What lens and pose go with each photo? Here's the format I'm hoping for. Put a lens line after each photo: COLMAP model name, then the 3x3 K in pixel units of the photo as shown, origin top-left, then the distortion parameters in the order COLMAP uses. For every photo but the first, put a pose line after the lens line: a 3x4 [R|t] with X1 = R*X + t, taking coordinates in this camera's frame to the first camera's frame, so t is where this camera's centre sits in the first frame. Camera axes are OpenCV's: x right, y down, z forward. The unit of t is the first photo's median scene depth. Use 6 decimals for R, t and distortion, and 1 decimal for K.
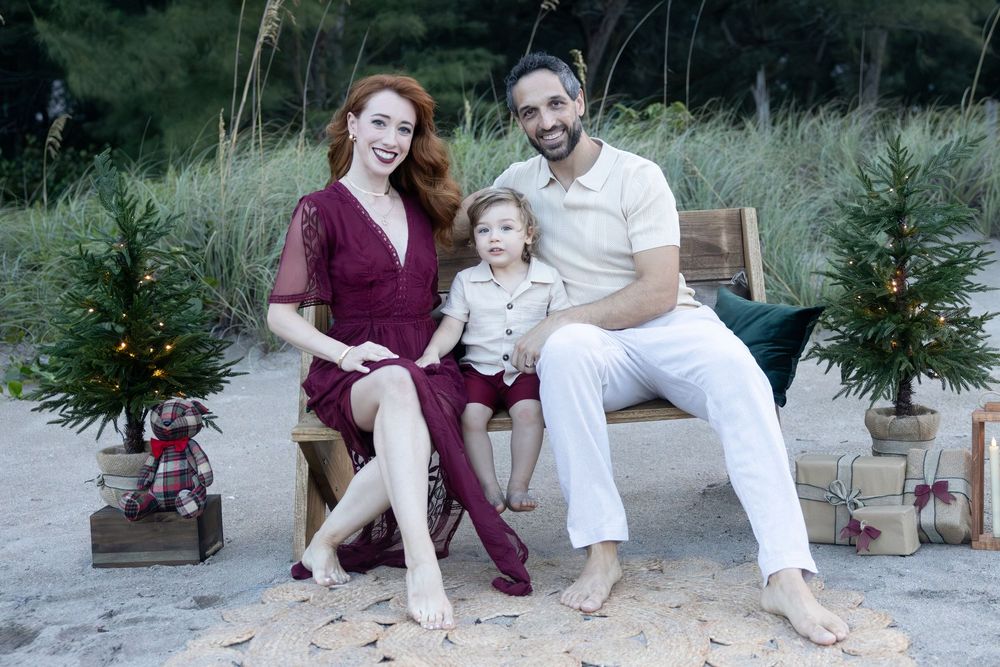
lens RADIAL K [[1252.0, 0, 627.2], [0, 1252.0, 316.5], [0, 0, 1]] dist [-0.013188, 0.000000]
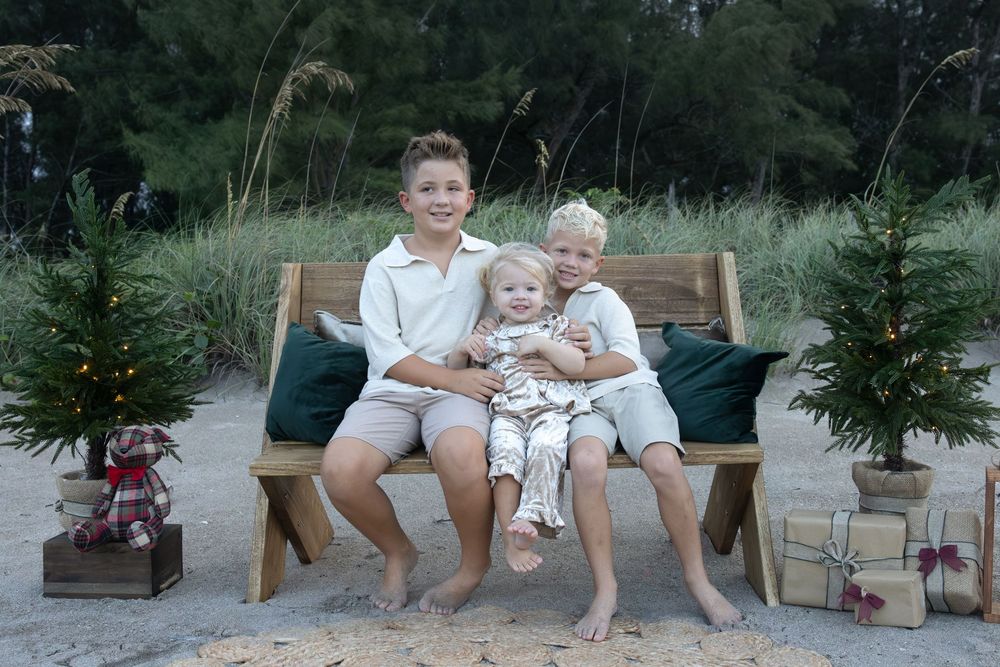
lens RADIAL K [[948.7, 0, 529.5], [0, 948.7, 324.0], [0, 0, 1]] dist [-0.021652, 0.023522]
pose [[0.998880, 0.032809, -0.034083, -0.034822], [-0.034411, 0.998277, -0.047531, 0.012106], [0.032465, 0.048651, 0.998288, 0.274337]]
